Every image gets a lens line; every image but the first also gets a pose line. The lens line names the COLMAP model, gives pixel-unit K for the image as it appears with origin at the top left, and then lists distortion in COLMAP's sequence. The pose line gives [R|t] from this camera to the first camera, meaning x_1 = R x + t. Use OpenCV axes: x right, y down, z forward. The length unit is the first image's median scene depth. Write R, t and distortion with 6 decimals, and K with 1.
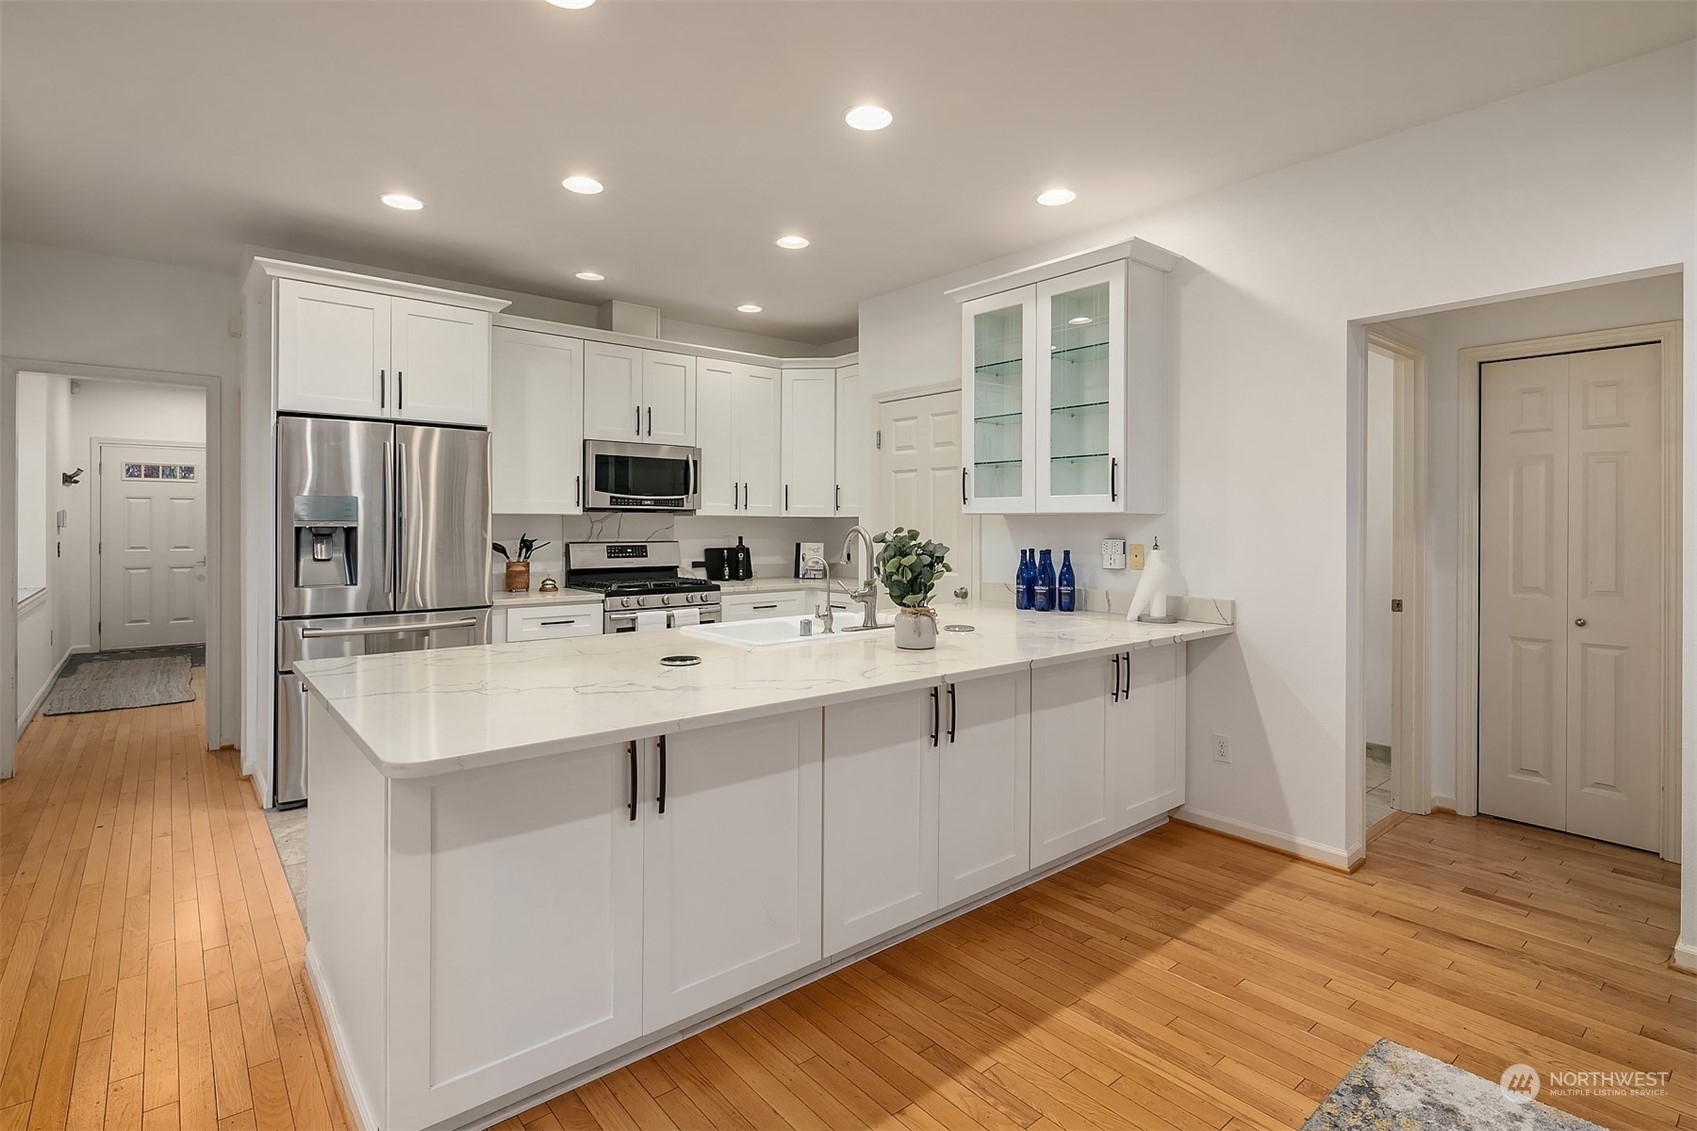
lens RADIAL K [[825.4, 0, 857.2], [0, 825.4, 519.8], [0, 0, 1]] dist [0.000618, -0.001040]
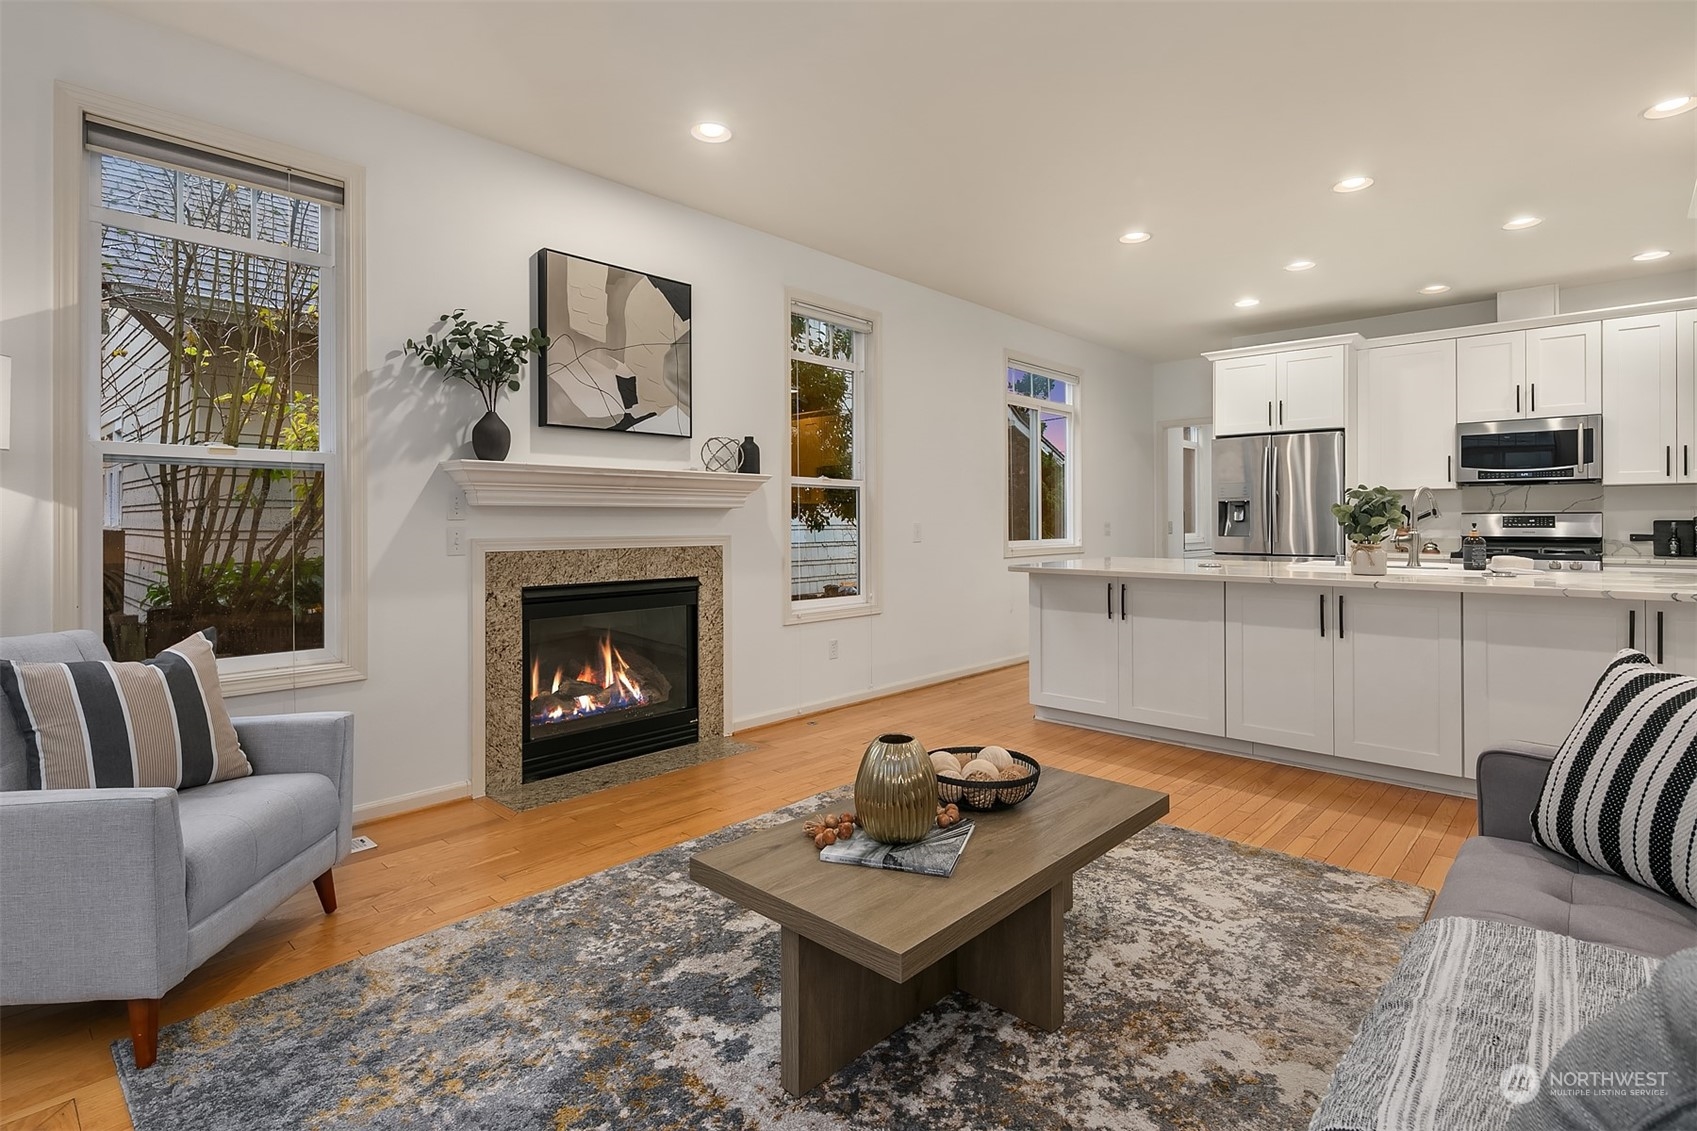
lens RADIAL K [[825.4, 0, 857.2], [0, 825.4, 519.8], [0, 0, 1]] dist [0.000618, -0.001040]
pose [[0.131690, -0.006347, -0.991271, 0.714710], [0.008384, 0.999951, -0.005289, 0.037071], [0.991255, -0.007614, 0.131737, 0.006453]]
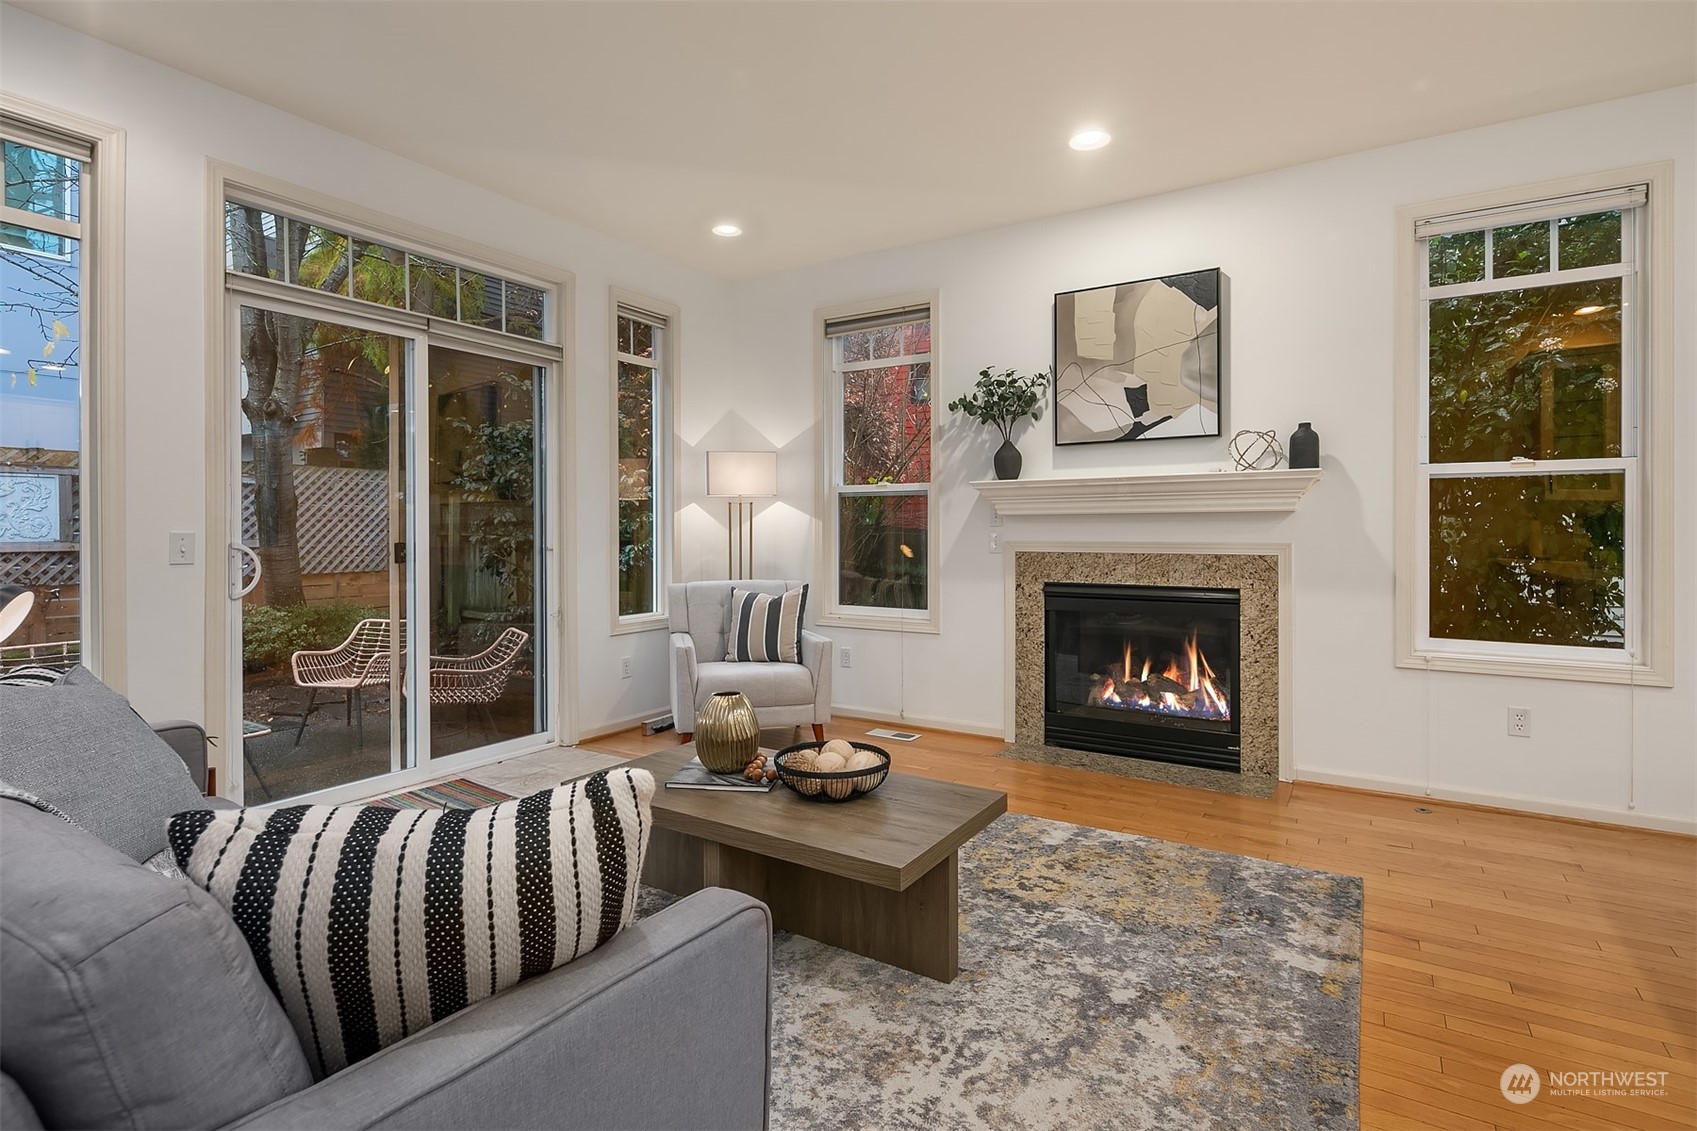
lens RADIAL K [[822.6, 0, 855.2], [0, 822.6, 533.7], [0, 0, 1]] dist [0.003007, -0.000035]
pose [[-0.950969, -0.000442, -0.309287, 0.425264], [0.000104, 0.999998, -0.001748, 0.040248], [0.309288, -0.001694, -0.950967, 0.559073]]
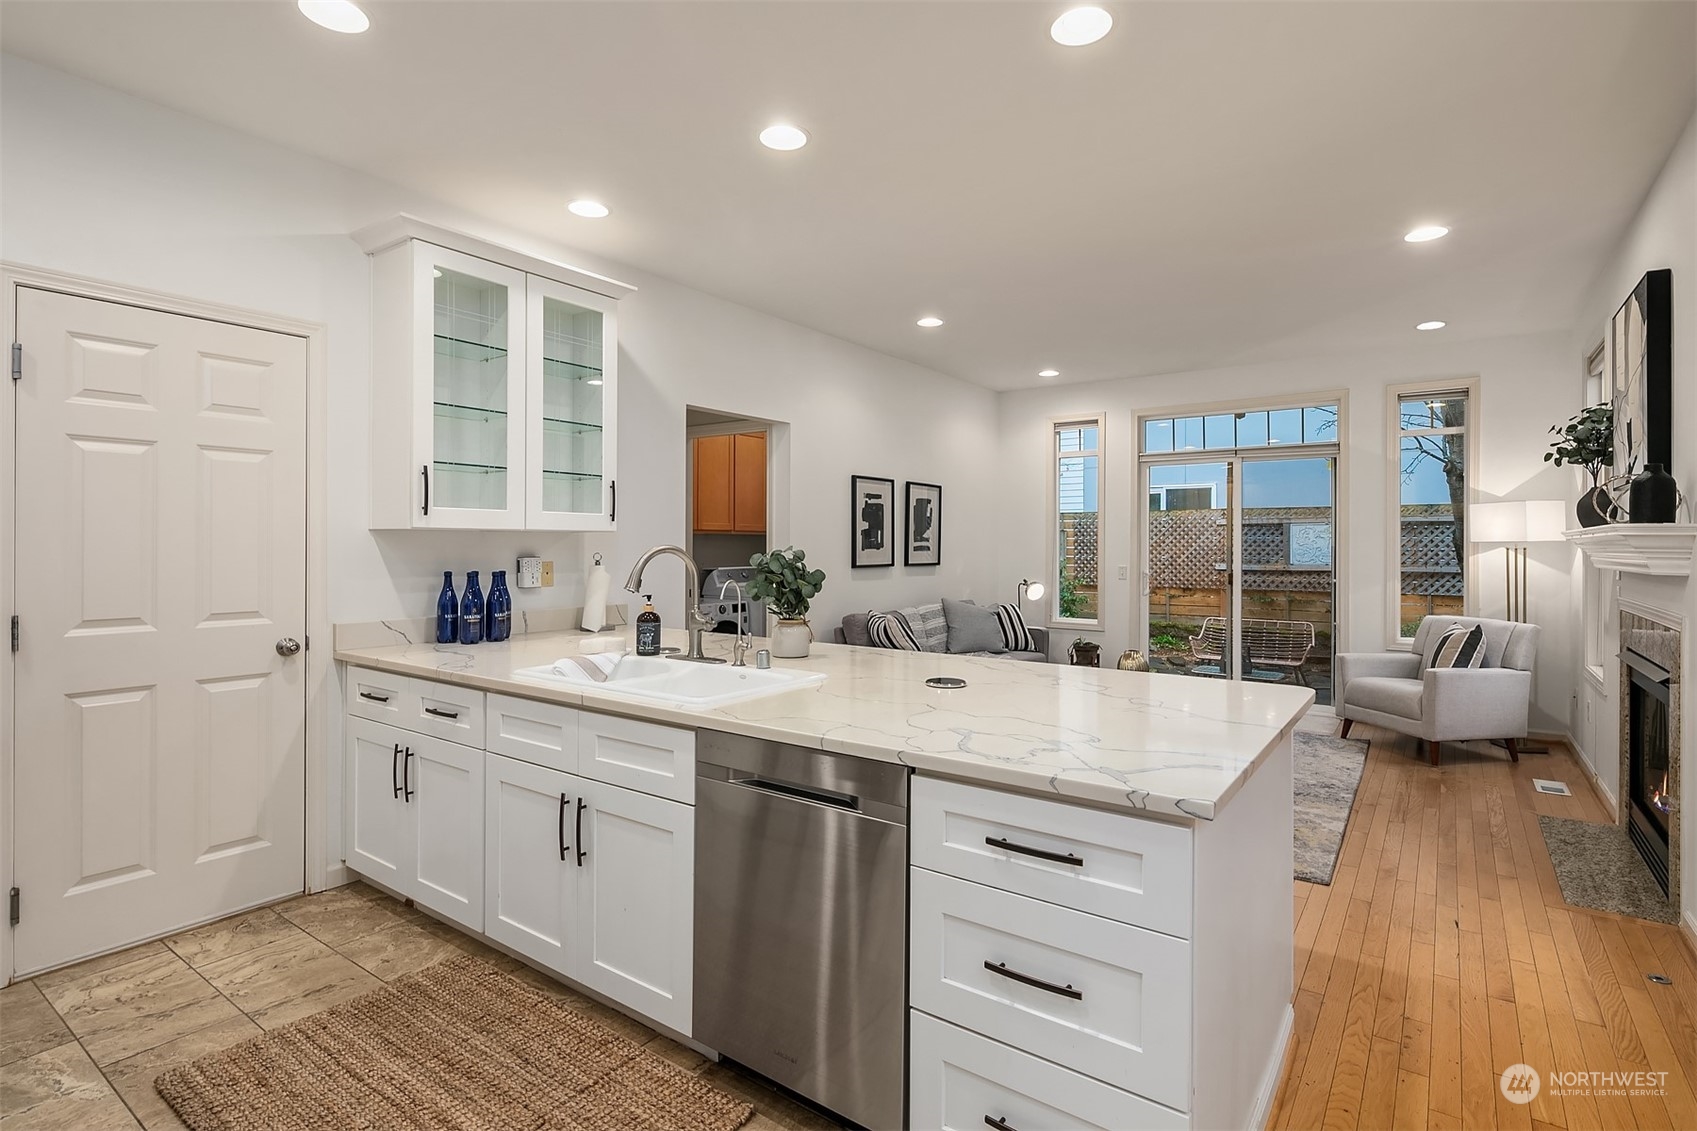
lens RADIAL K [[827.0, 0, 853.5], [0, 827.0, 544.1], [0, 0, 1]] dist [0.001546, -0.002053]
pose [[-0.249082, -0.003670, 0.968475, -0.566168], [-0.008801, 0.999960, 0.001526, 0.002412], [-0.968442, -0.008143, -0.249105, 0.670244]]
